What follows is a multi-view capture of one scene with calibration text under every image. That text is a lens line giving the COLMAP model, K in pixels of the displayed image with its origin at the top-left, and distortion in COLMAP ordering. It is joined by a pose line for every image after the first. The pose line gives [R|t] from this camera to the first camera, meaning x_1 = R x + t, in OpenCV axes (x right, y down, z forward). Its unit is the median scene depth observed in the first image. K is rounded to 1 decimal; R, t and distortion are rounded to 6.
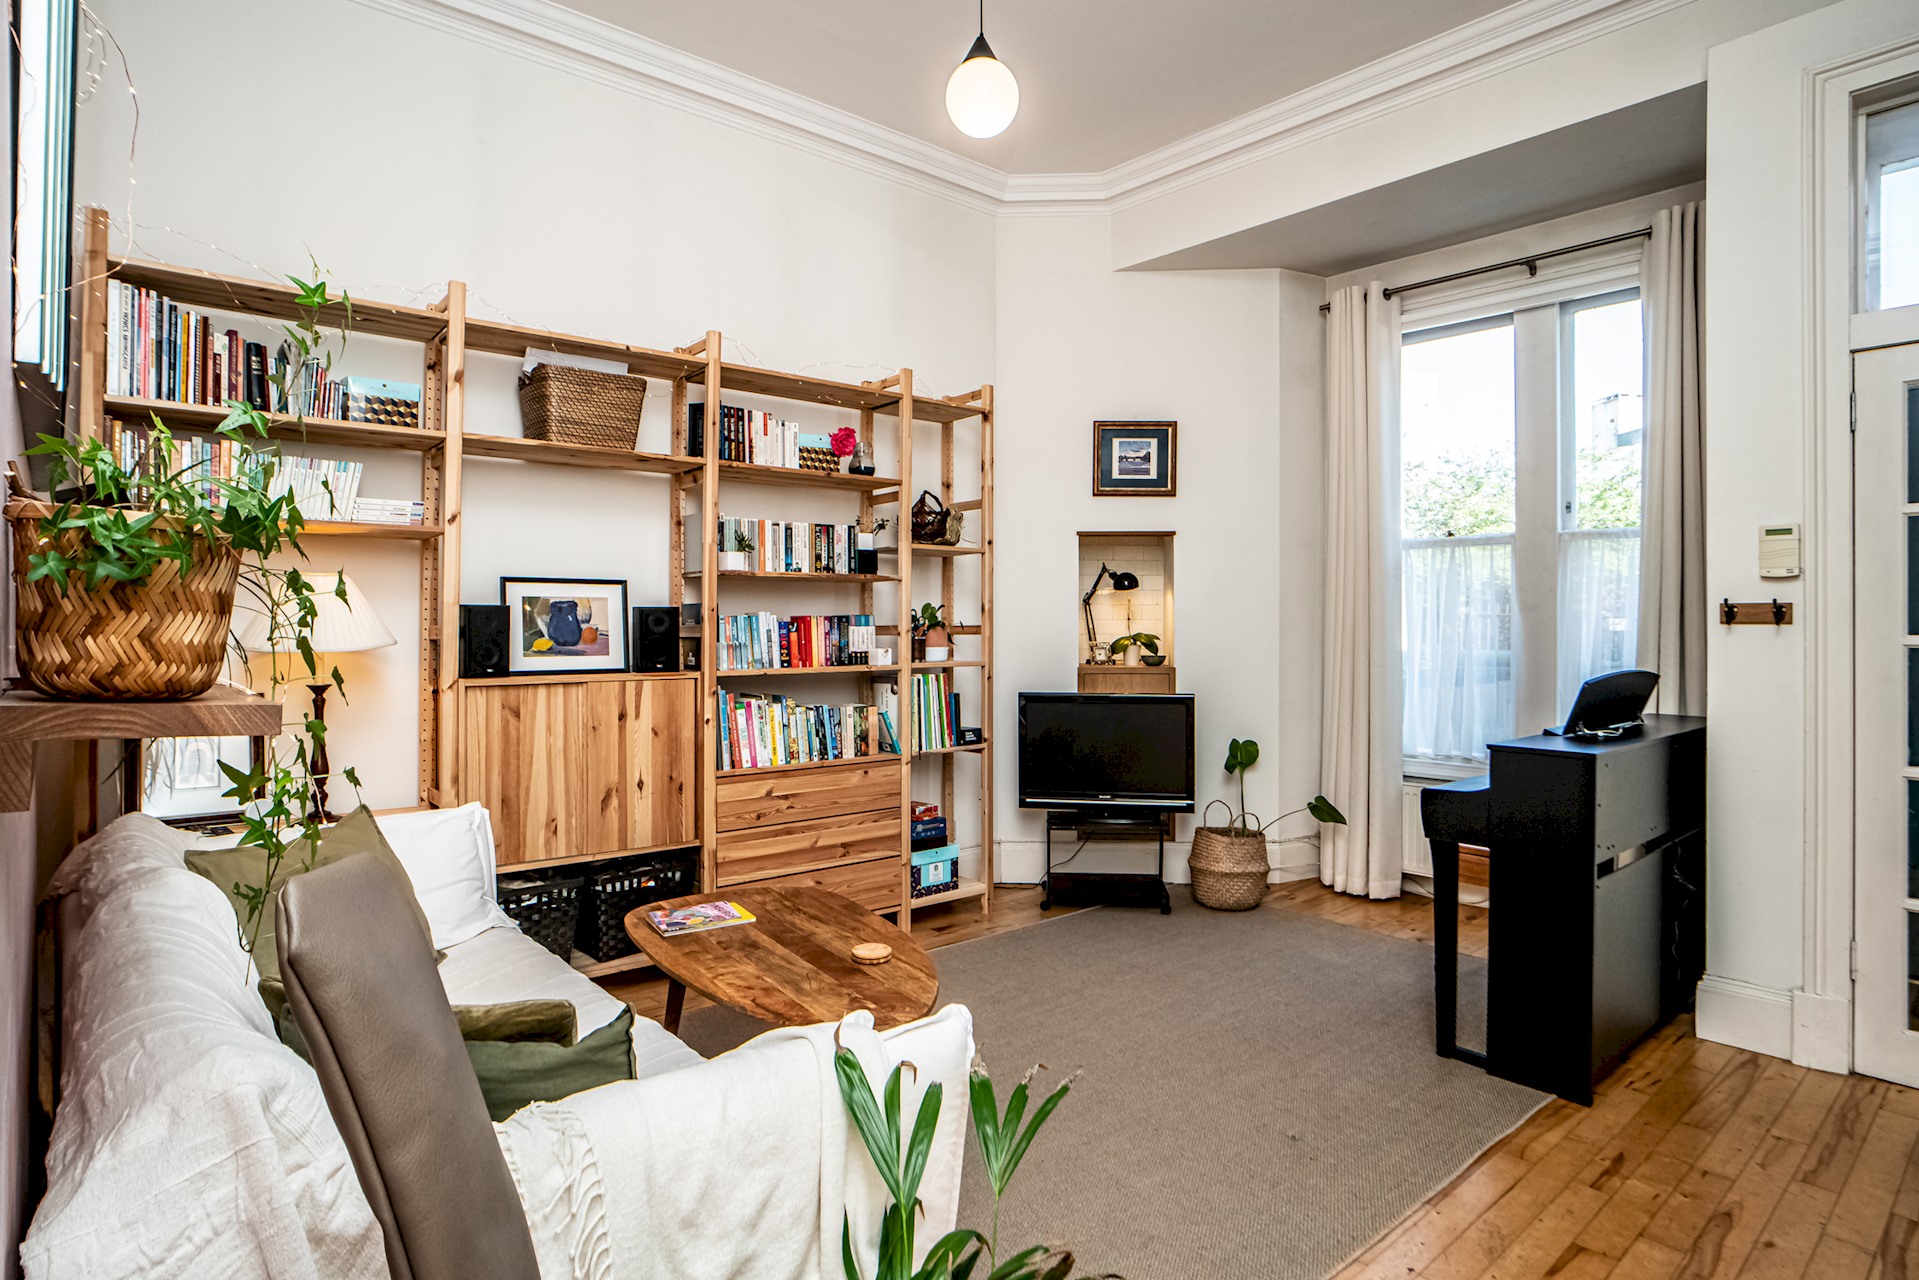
lens RADIAL K [[1001.8, 0, 929.9], [0, 1001.8, 617.2], [0, 0, 1]] dist [-0.053596, 0.025881]
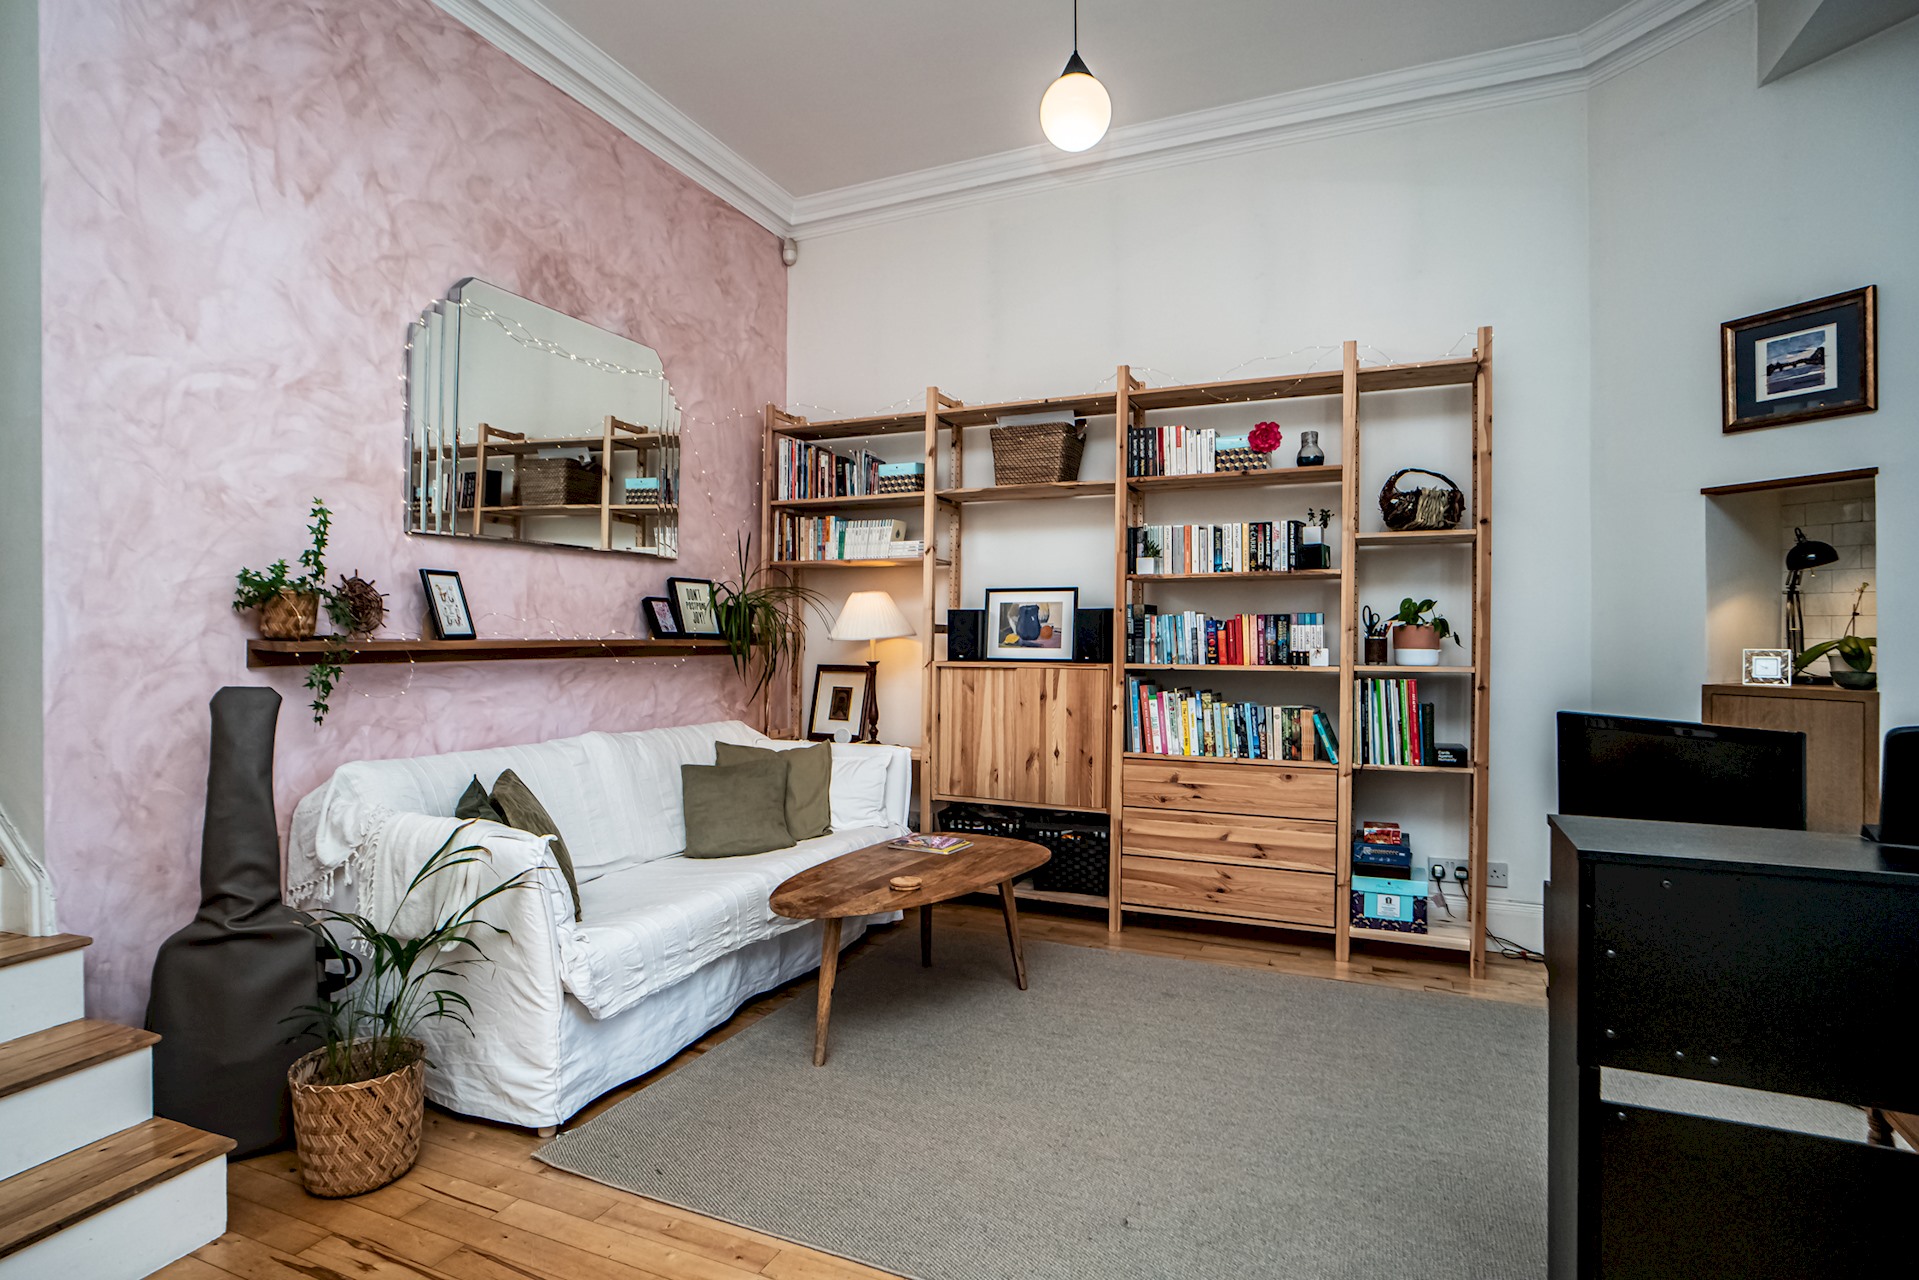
lens RADIAL K [[1001.8, 0, 942.8], [0, 1001.8, 624.7], [0, 0, 1]] dist [-0.053596, 0.025881]
pose [[0.437309, -0.007919, -0.899276, 0.678255], [0.002570, 0.999968, -0.007556, 0.016268], [0.899307, 0.000993, 0.437316, 0.296933]]
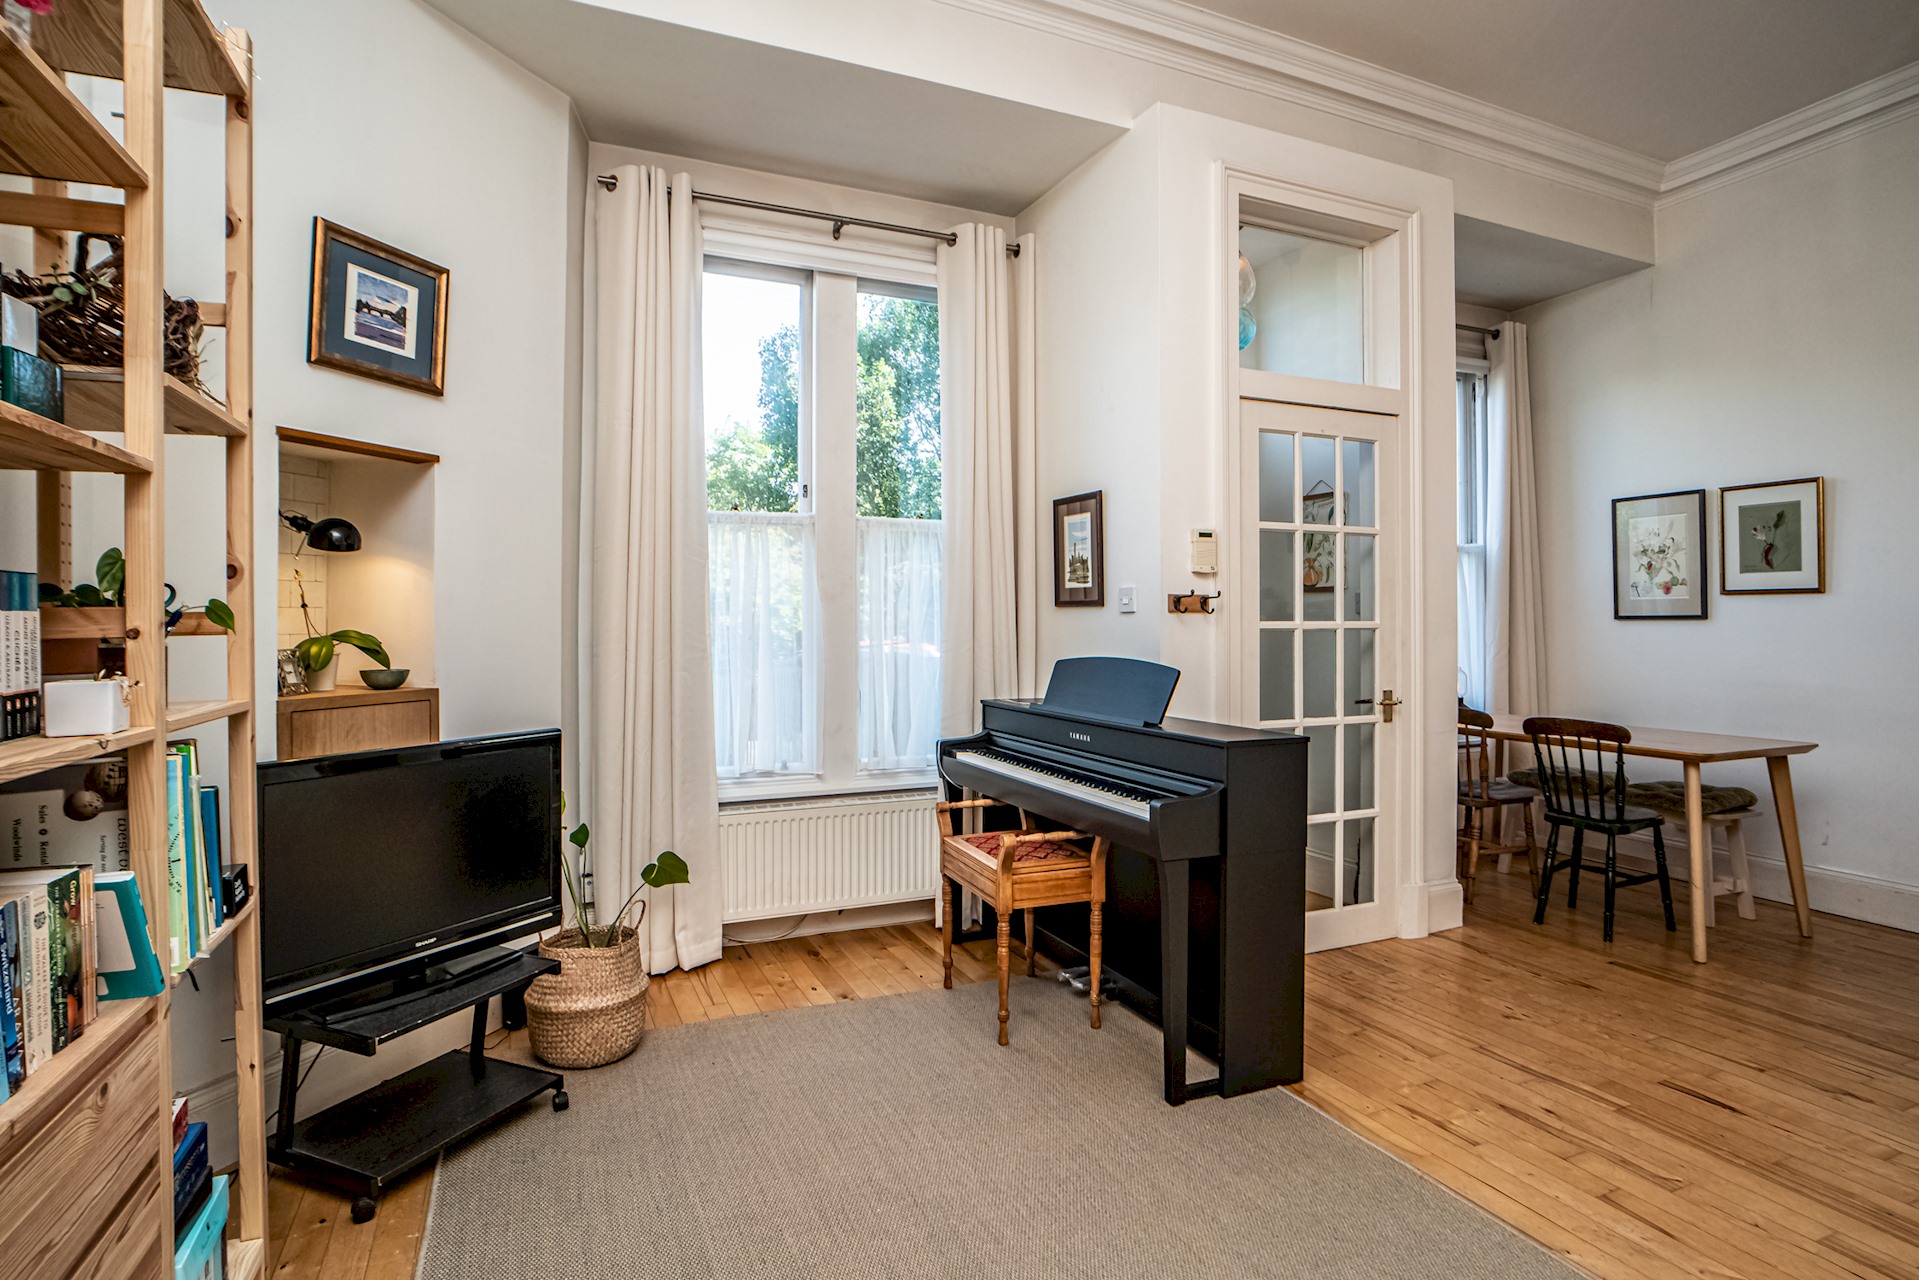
lens RADIAL K [[1001.8, 0, 975.3], [0, 1001.8, 619.9], [0, 0, 1]] dist [-0.053596, 0.025881]
pose [[0.295859, -0.001306, 0.955231, -0.274965], [-0.002728, 0.999994, 0.002212, 0.010326], [-0.955228, -0.003261, 0.295854, 0.677563]]
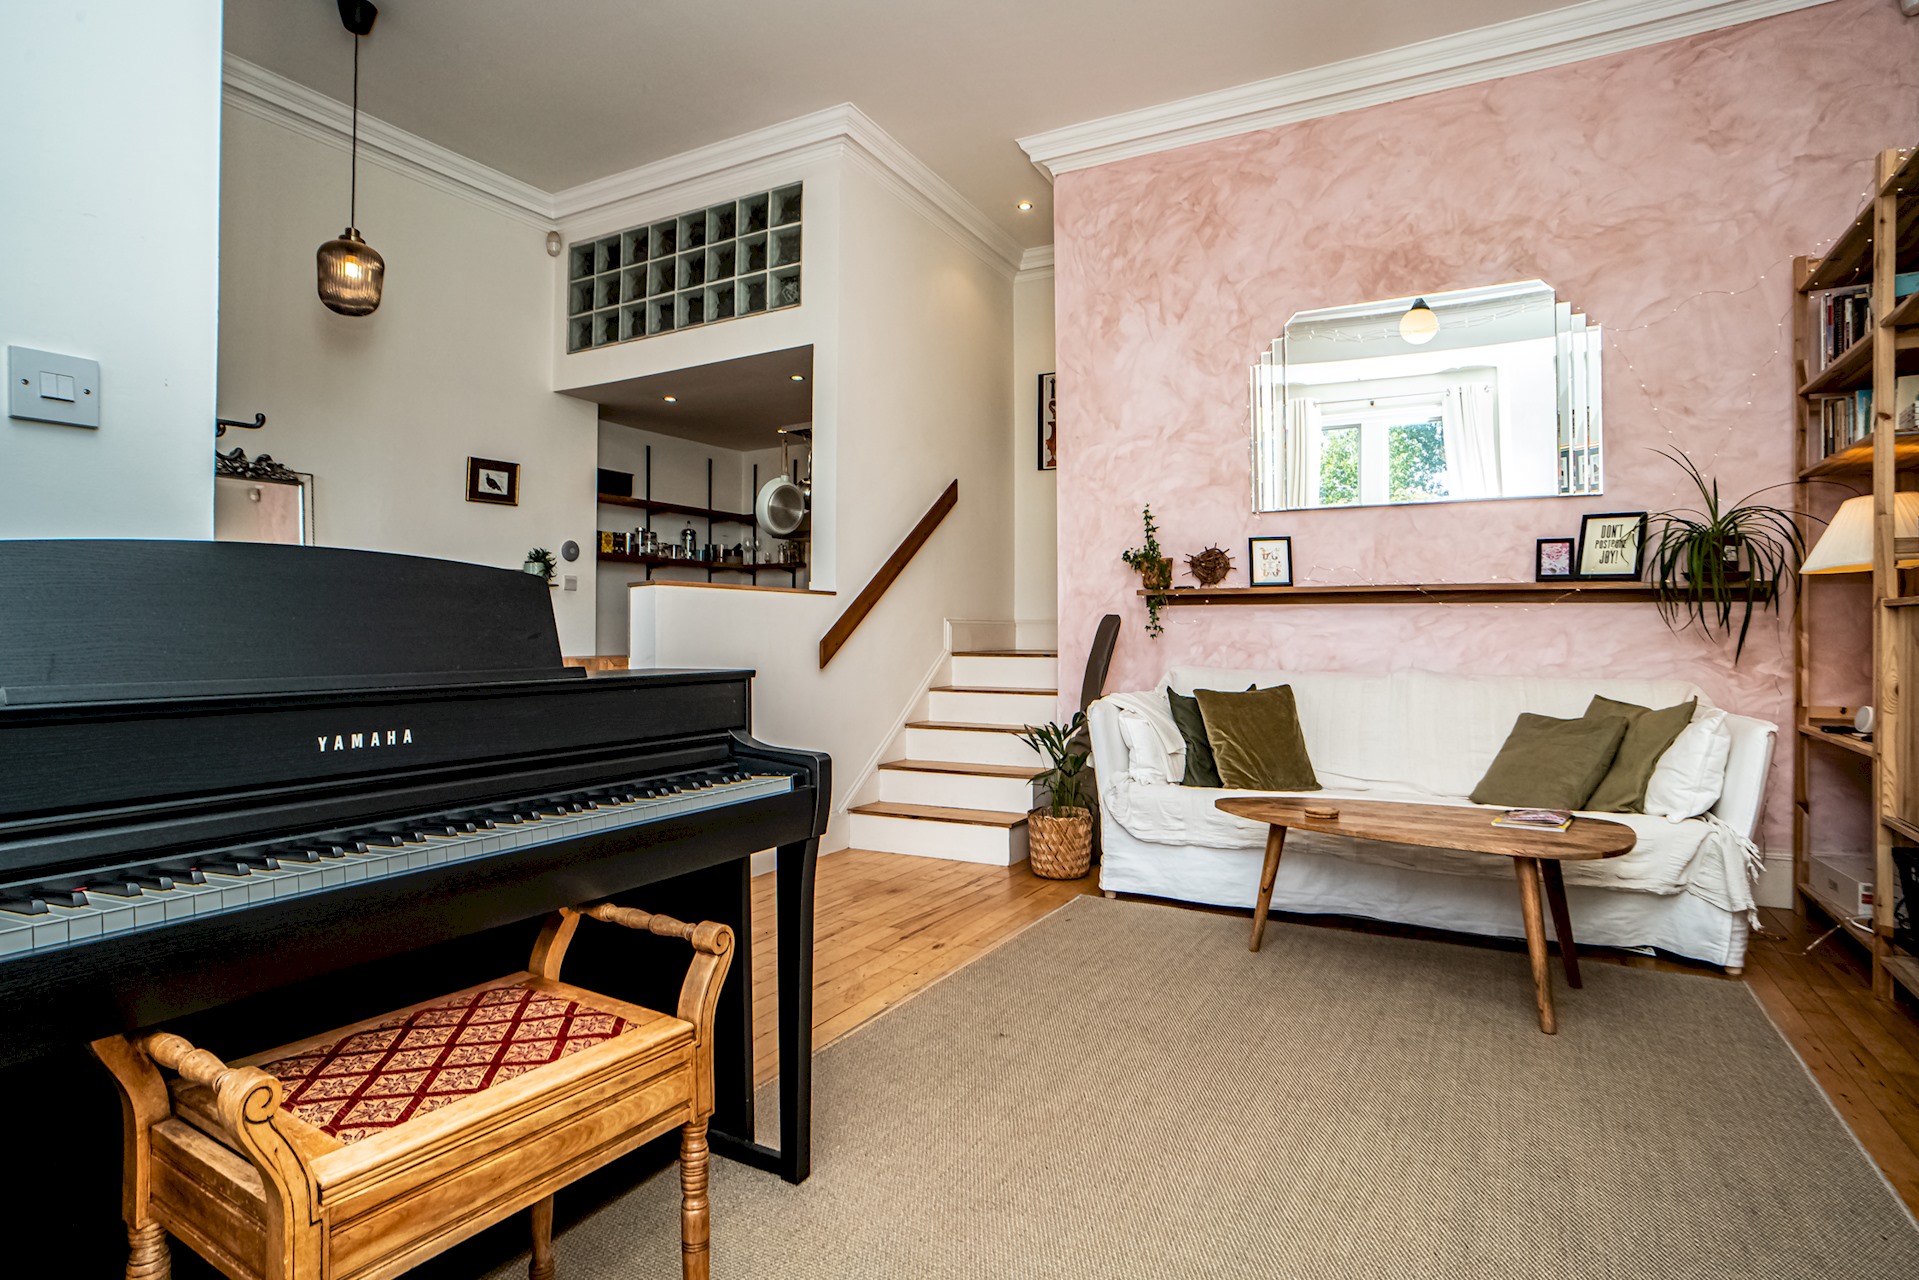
lens RADIAL K [[1001.8, 0, 952.4], [0, 1001.8, 612.9], [0, 0, 1]] dist [-0.053596, 0.025881]
pose [[-0.937486, -0.003633, -0.348004, 0.493112], [0.002847, 0.999832, -0.018109, 0.070422], [0.348011, -0.017968, -0.937318, 1.226283]]
